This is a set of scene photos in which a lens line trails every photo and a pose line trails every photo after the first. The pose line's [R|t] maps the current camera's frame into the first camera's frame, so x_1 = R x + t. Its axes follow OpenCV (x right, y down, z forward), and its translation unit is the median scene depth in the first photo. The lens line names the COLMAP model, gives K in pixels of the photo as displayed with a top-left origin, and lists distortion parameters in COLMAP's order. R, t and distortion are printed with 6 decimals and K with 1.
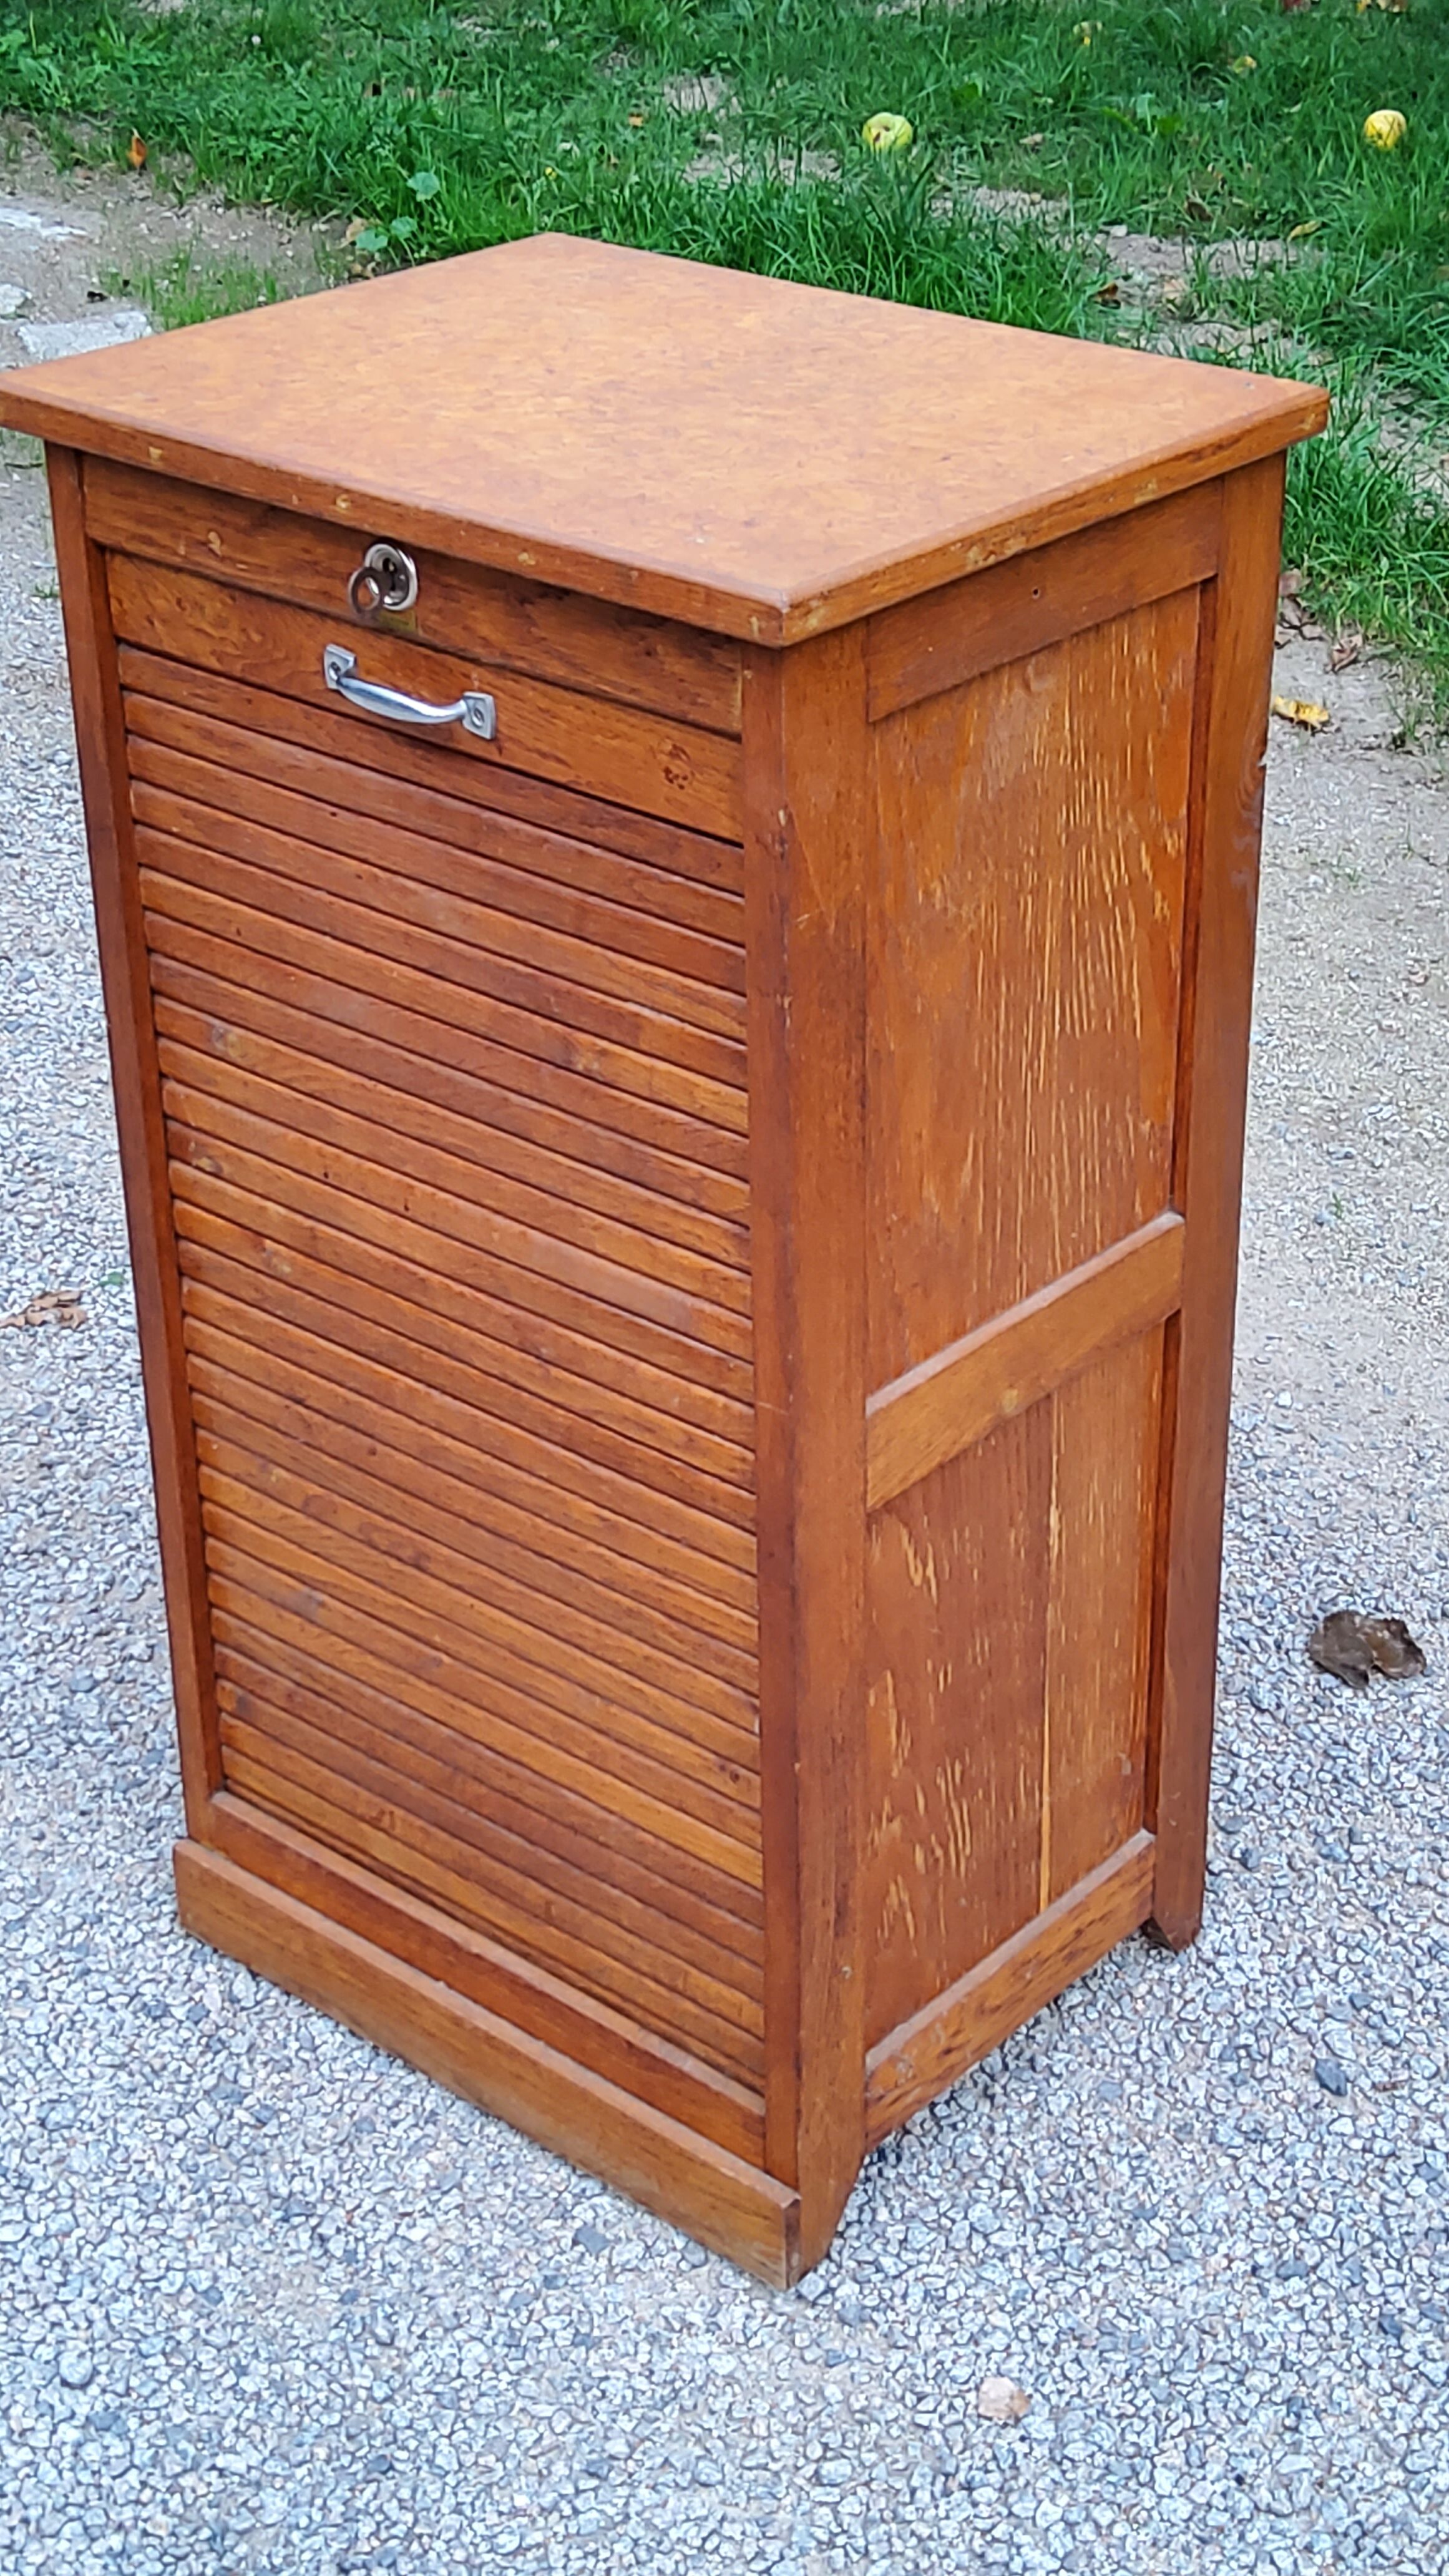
lens RADIAL K [[3760.2, 0, 729.8], [0, 3760.2, 1264.5], [0, 0, 1]] dist [0.105022, 0.000000]
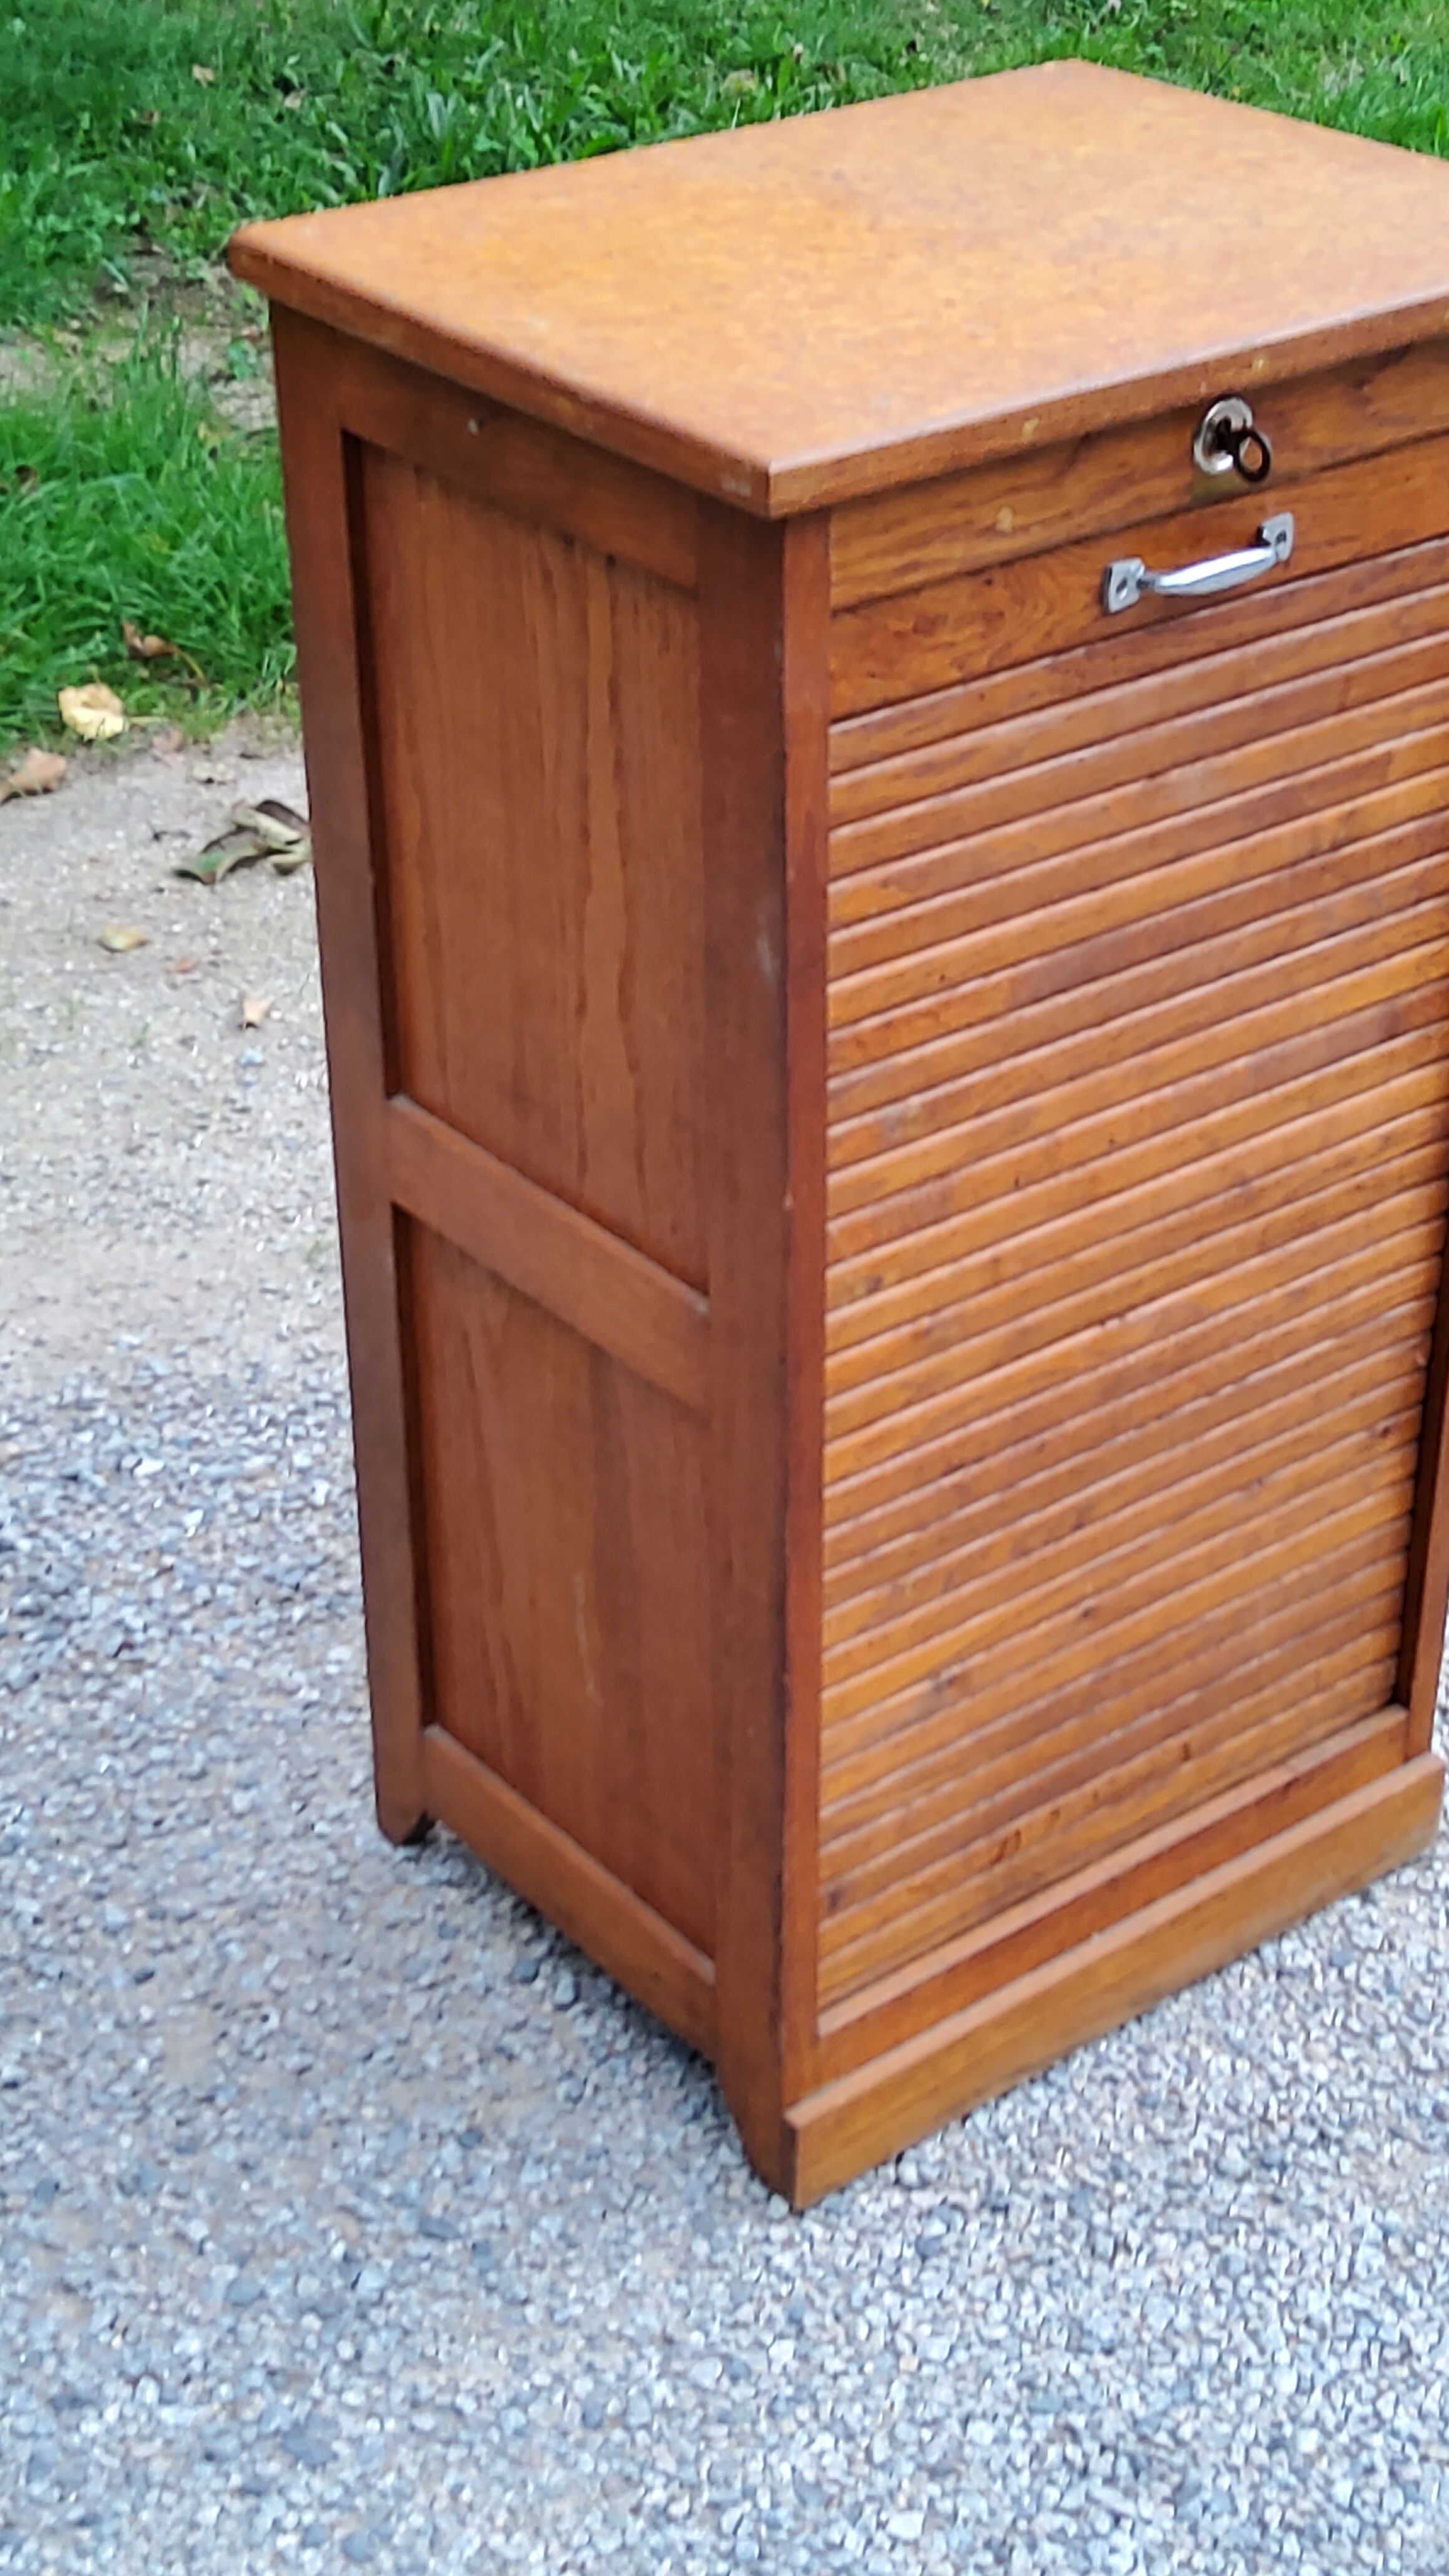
lens RADIAL K [[3760.2, 0, 740.0], [0, 3760.2, 1263.8], [0, 0, 1]] dist [0.105022, 0.000000]
pose [[0.189159, -0.493522, 0.848914, -0.907996], [0.463214, 0.807134, 0.366017, -0.373942], [-0.865824, 0.323993, 0.381283, 0.731369]]
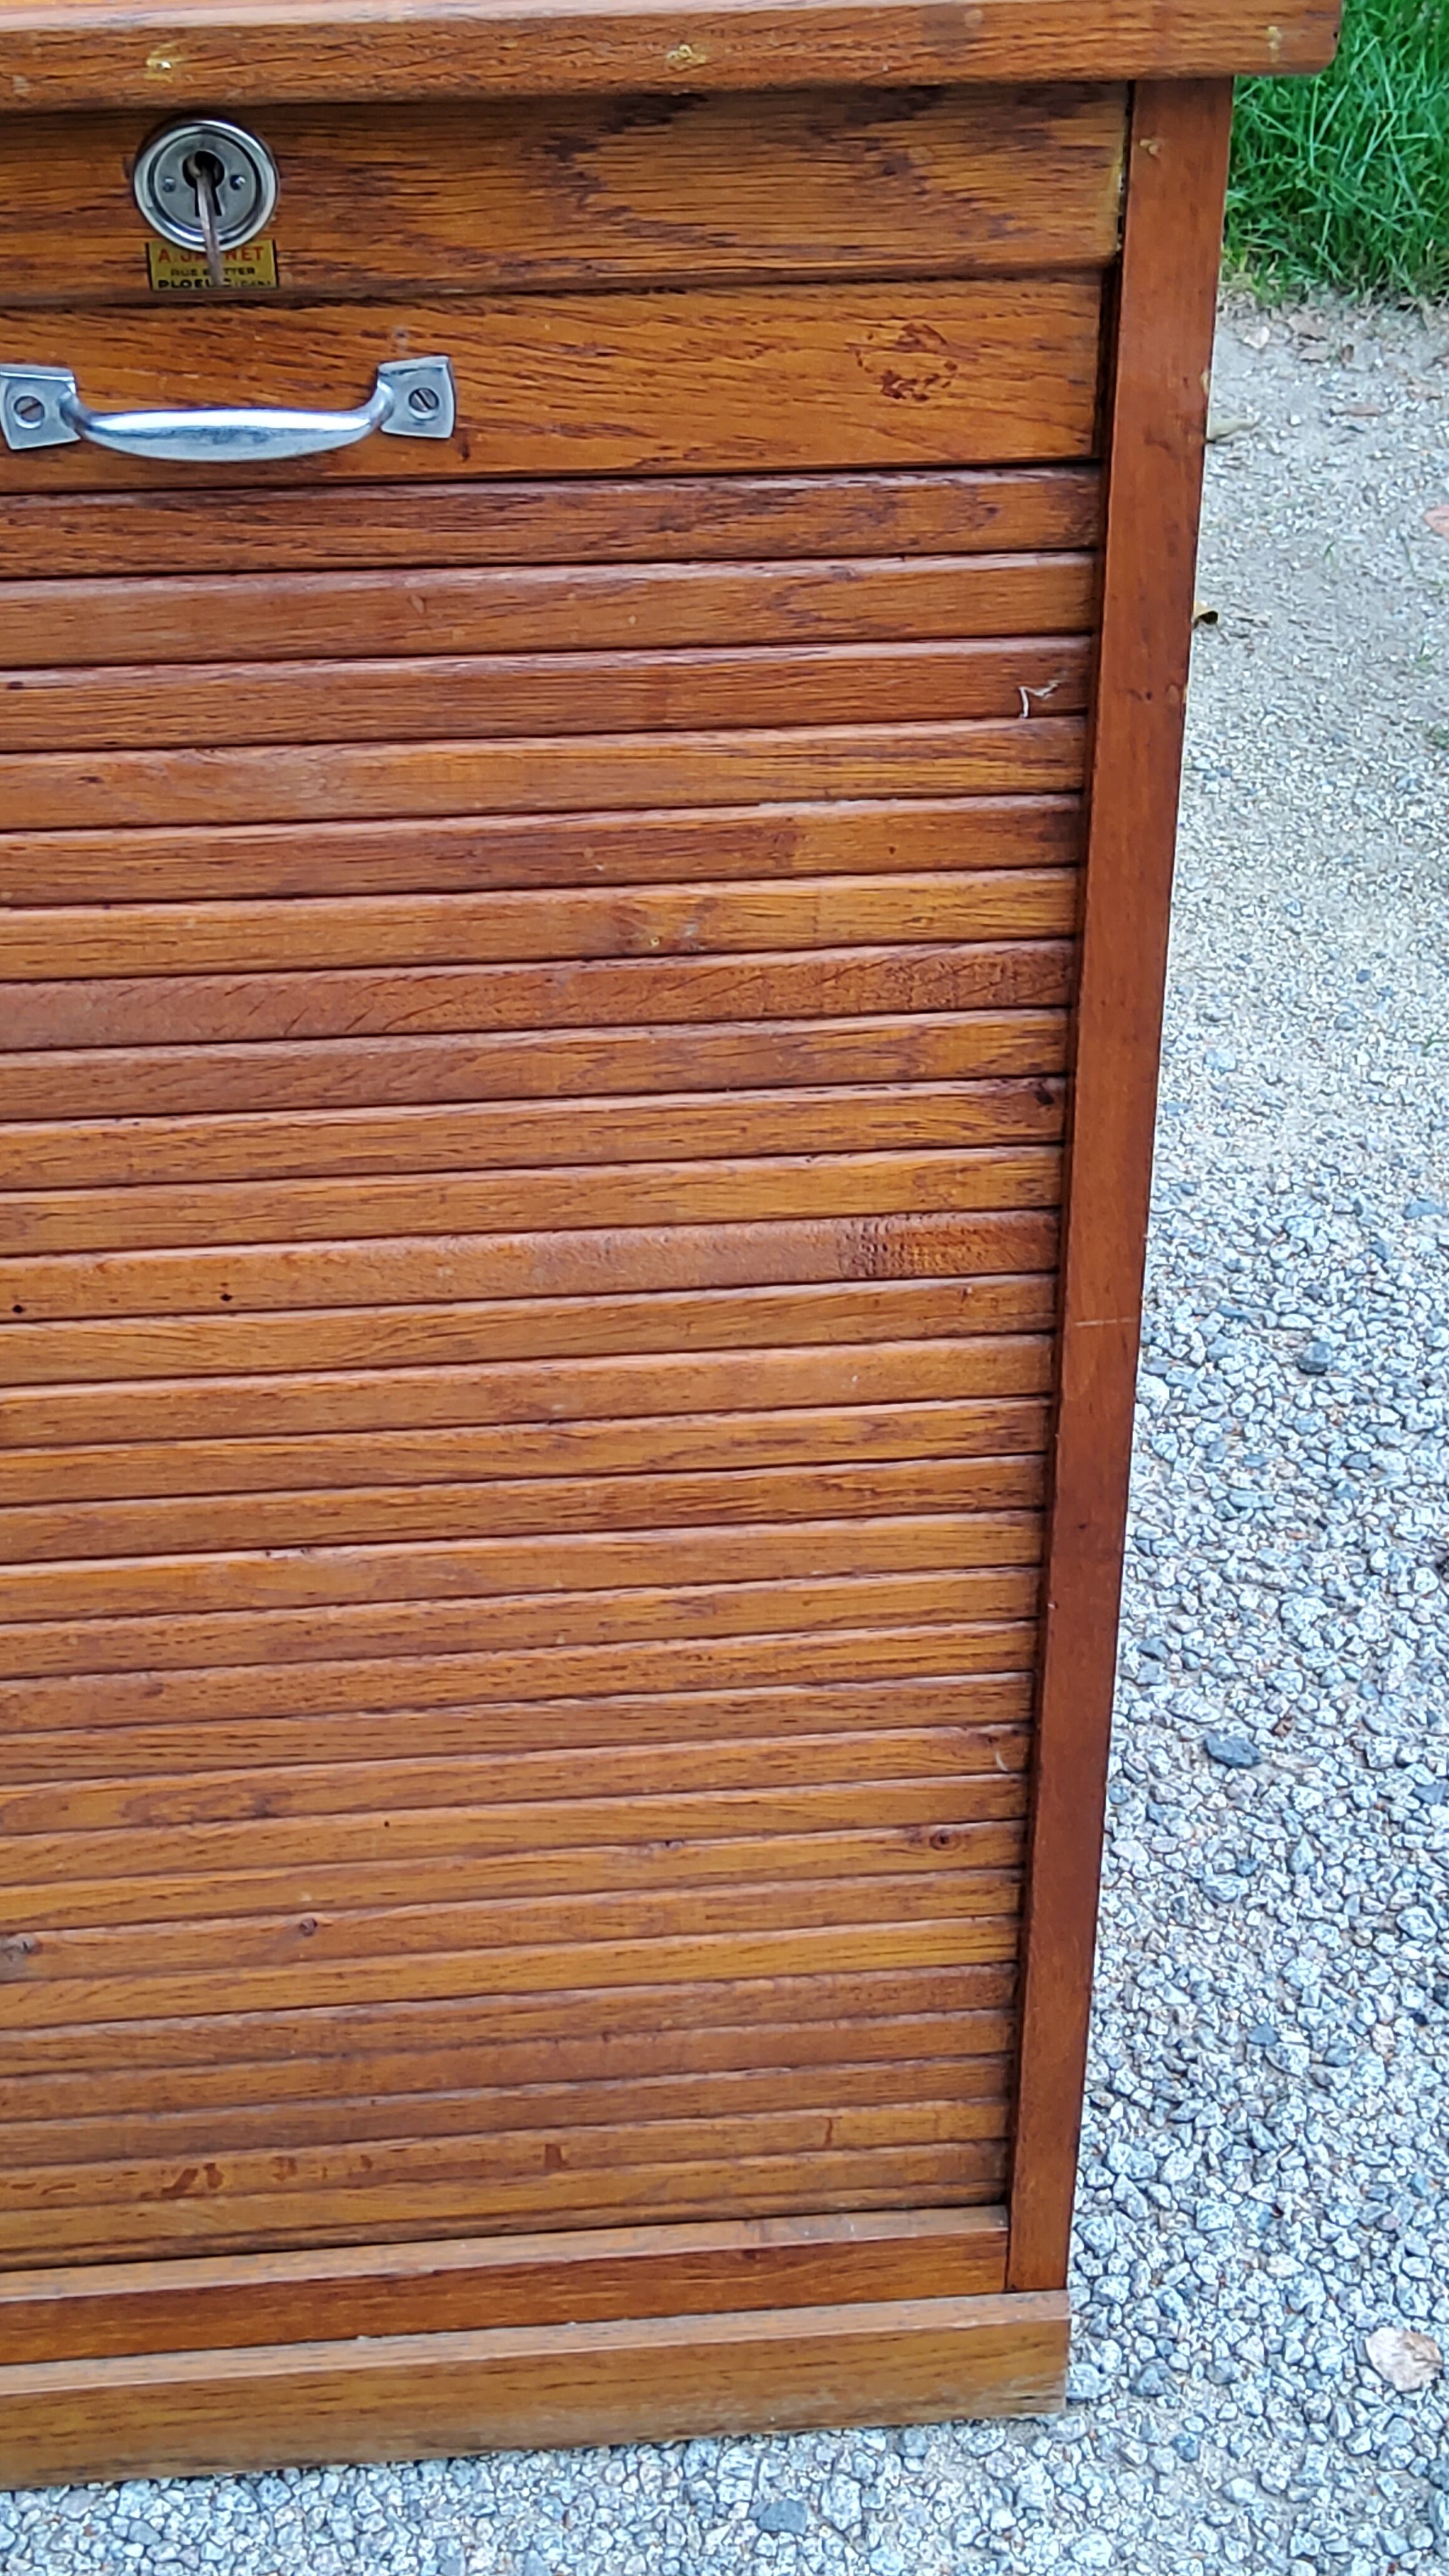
lens RADIAL K [[3760.2, 0, 737.5], [0, 3760.2, 1263.1], [0, 0, 1]] dist [0.105022, 0.000000]
pose [[0.704000, -0.442516, 0.555484, -0.345607], [0.333440, 0.896536, 0.291619, -0.159909], [-0.627057, -0.020079, 0.778714, 0.504010]]
